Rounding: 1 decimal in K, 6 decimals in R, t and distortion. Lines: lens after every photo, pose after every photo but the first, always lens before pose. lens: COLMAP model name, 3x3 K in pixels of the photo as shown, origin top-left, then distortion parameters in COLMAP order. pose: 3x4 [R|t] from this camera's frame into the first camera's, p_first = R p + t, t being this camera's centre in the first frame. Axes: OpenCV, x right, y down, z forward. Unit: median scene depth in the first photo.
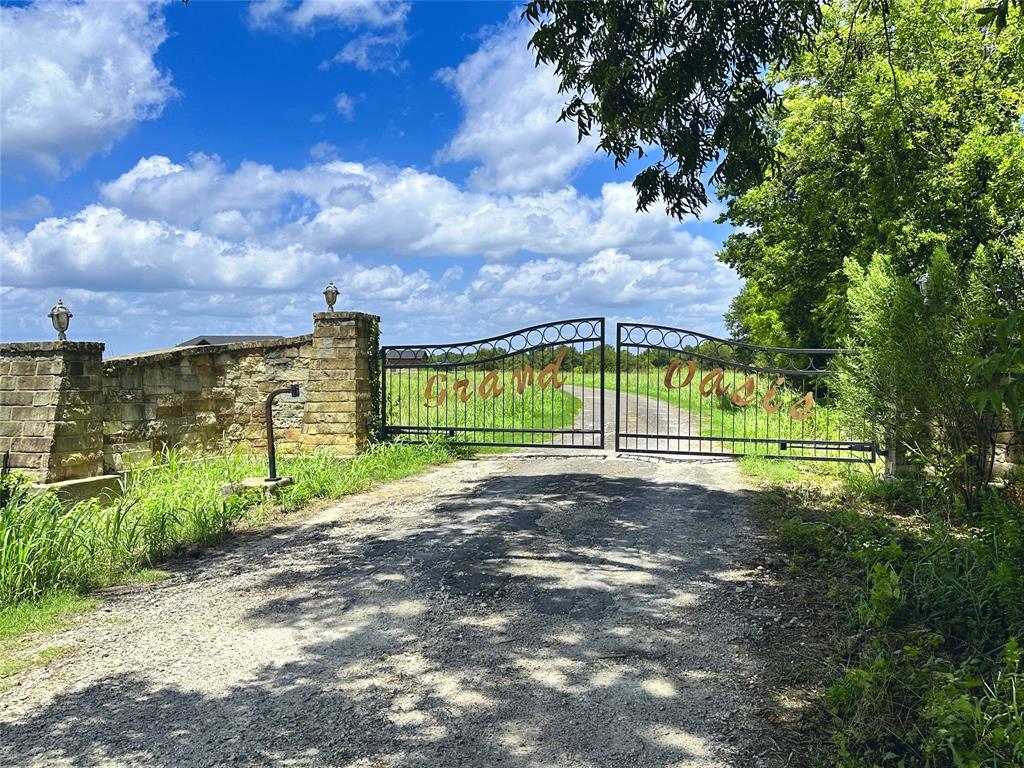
lens RADIAL K [[889.7, 0, 510.9], [0, 889.7, 383.3], [0, 0, 1]] dist [0.055601, -0.043299]
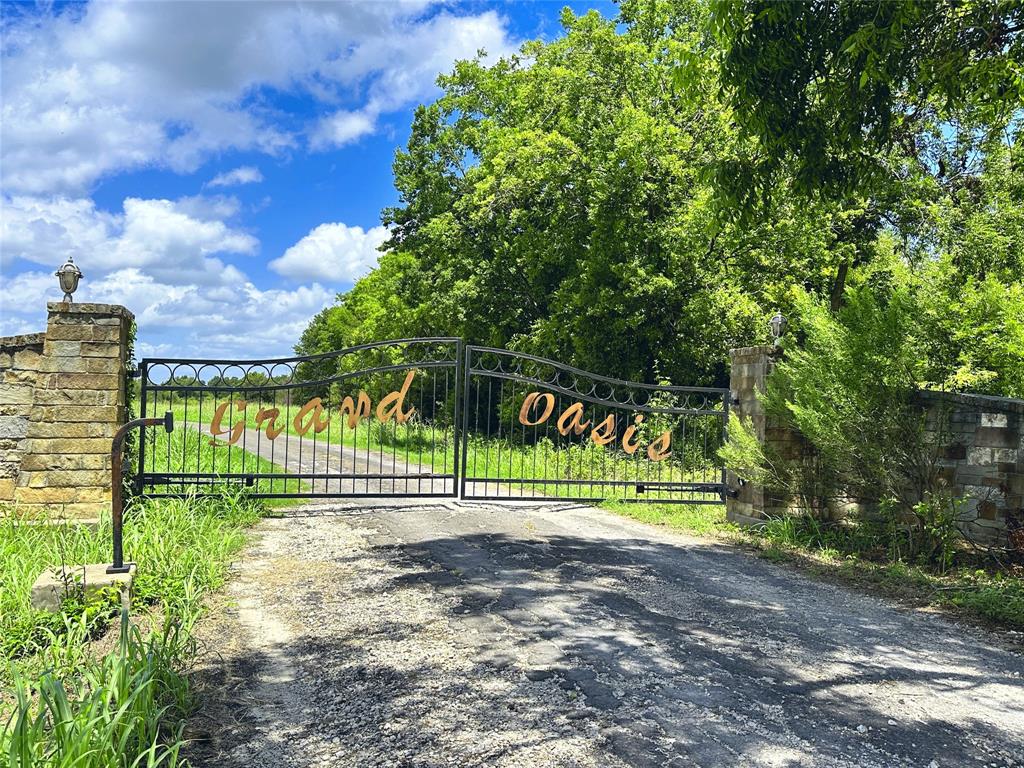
lens RADIAL K [[889.7, 0, 530.1], [0, 889.7, 352.0], [0, 0, 1]] dist [0.055601, -0.043299]
pose [[0.859089, 0.055120, 0.508849, -0.248592], [-0.017582, 0.996776, -0.078289, 0.003415], [-0.511524, 0.058310, 0.857288, 0.244574]]
